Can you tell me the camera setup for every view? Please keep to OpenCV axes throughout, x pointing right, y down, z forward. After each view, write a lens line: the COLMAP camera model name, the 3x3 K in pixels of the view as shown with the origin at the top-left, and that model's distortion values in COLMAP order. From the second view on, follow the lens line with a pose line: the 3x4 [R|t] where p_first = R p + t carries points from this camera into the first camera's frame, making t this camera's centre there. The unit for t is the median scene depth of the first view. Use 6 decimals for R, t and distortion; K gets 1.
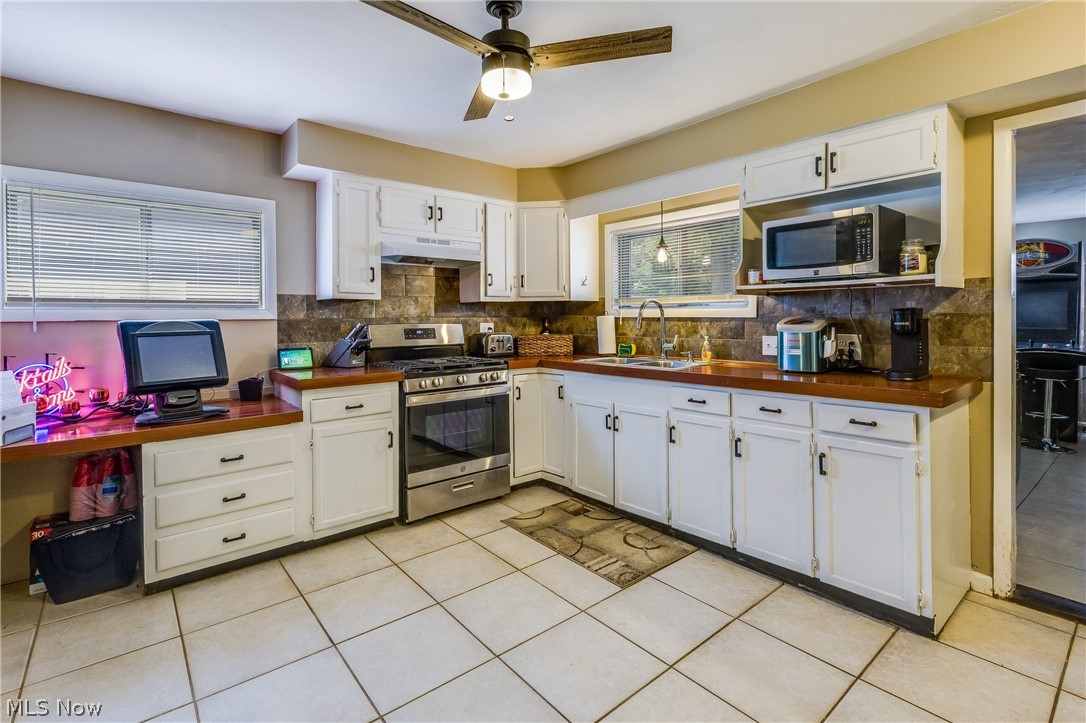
lens RADIAL K [[508.8, 0, 541.4], [0, 508.8, 313.7], [0, 0, 1]] dist [-0.004513, -0.001588]
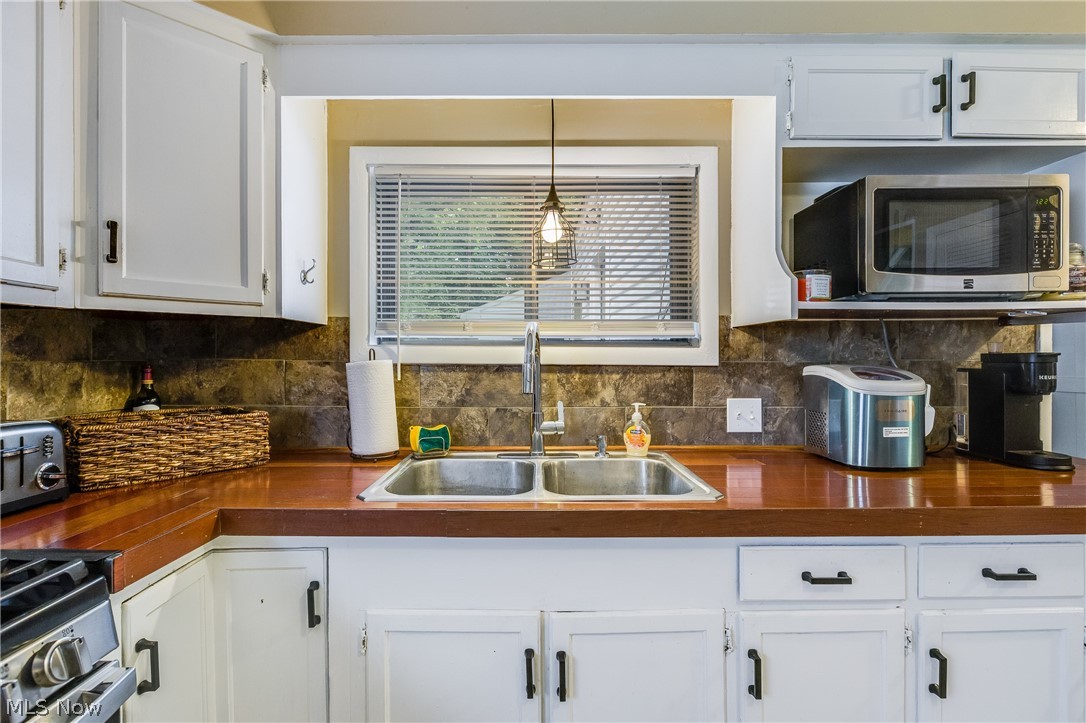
lens RADIAL K [[508.8, 0, 531.6], [0, 508.8, 359.7], [0, 0, 1]] dist [-0.004513, -0.001588]
pose [[0.649780, 0.004366, 0.760109, -0.129407], [-0.009972, 0.999946, 0.002781, 0.001501], [-0.760056, -0.009387, 0.649789, 0.793670]]
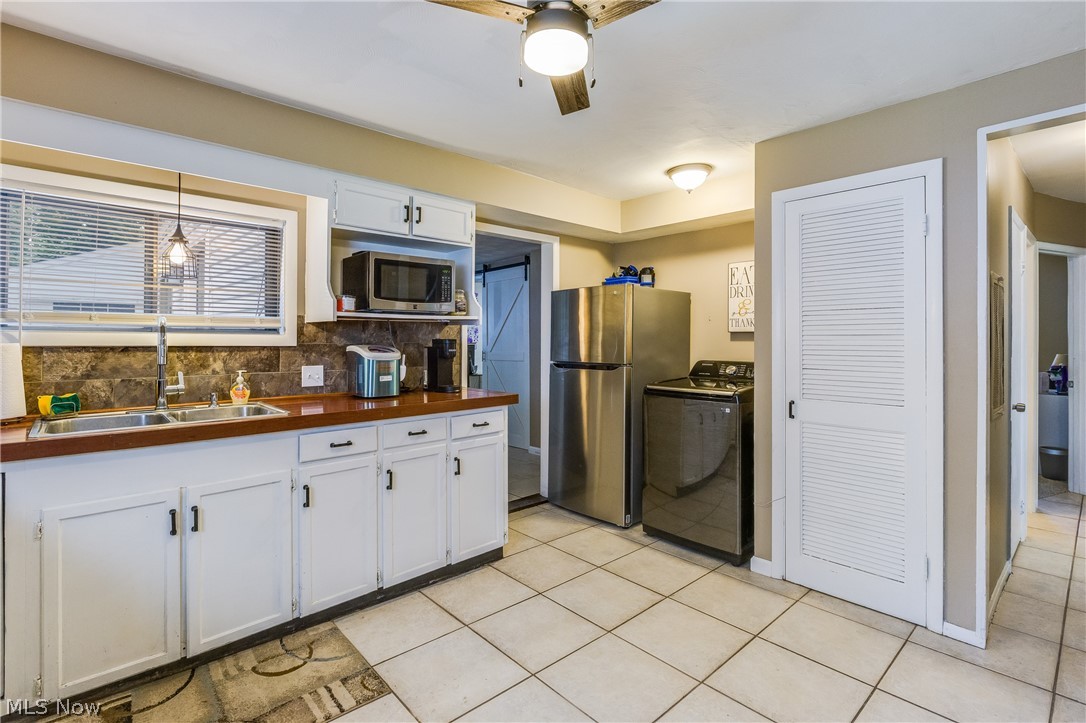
lens RADIAL K [[508.8, 0, 529.8], [0, 508.8, 328.7], [0, 0, 1]] dist [-0.004513, -0.001588]
pose [[-0.032285, 0.030188, 0.999023, -0.488115], [-0.007049, 0.999512, -0.030431, 0.001364], [-0.999454, -0.008024, -0.032057, 0.615639]]
